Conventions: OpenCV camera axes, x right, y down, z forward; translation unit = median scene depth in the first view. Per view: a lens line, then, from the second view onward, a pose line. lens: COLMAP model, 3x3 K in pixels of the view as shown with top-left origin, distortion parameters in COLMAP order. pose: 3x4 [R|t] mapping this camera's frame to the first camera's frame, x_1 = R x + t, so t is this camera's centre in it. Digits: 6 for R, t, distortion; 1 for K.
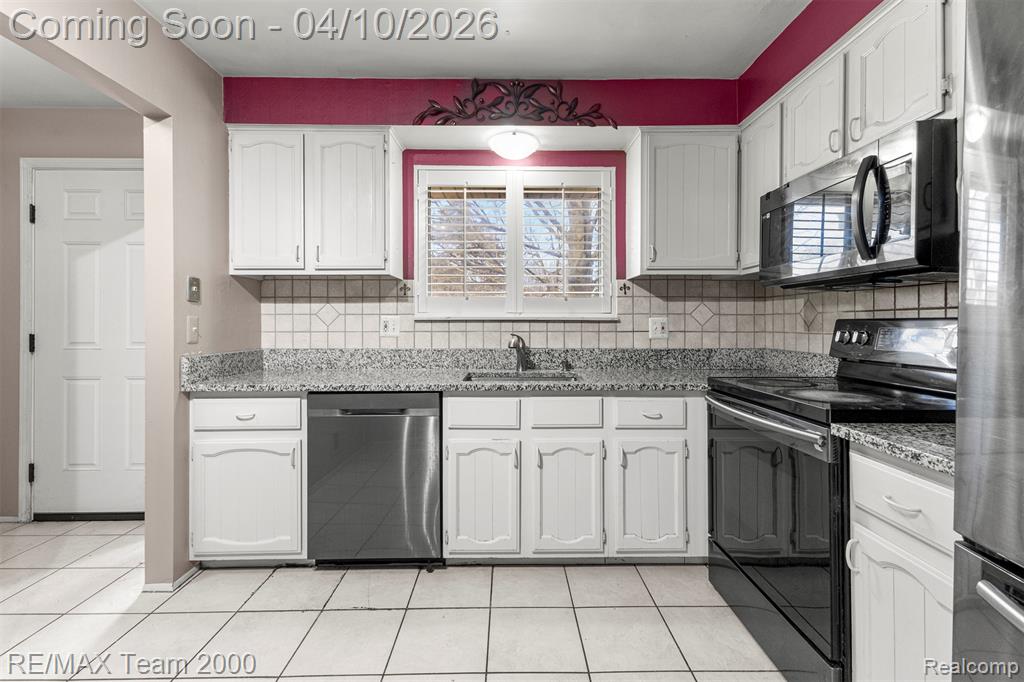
lens RADIAL K [[445.0, 0, 513.6], [0, 445.0, 320.6], [0, 0, 1]] dist [0.000694, 0.000044]
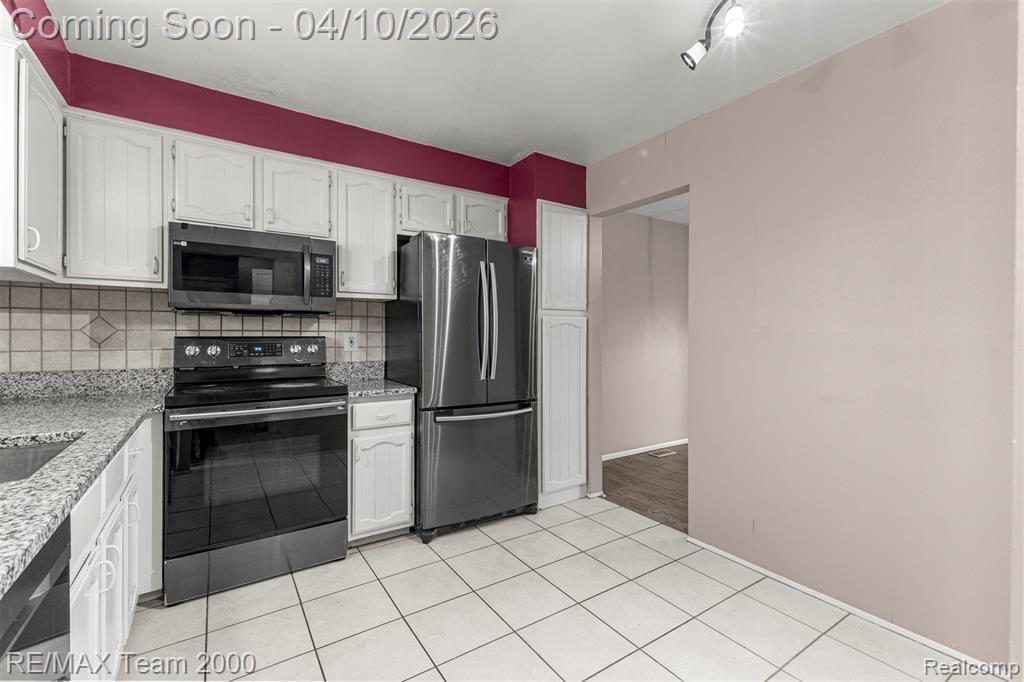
lens RADIAL K [[445.0, 0, 511.5], [0, 445.0, 339.3], [0, 0, 1]] dist [0.000694, 0.000044]
pose [[-0.541654, -0.004170, 0.840591, -0.817069], [-0.003312, 0.999991, 0.002827, -0.004631], [-0.840595, -0.001253, -0.541662, 0.921509]]
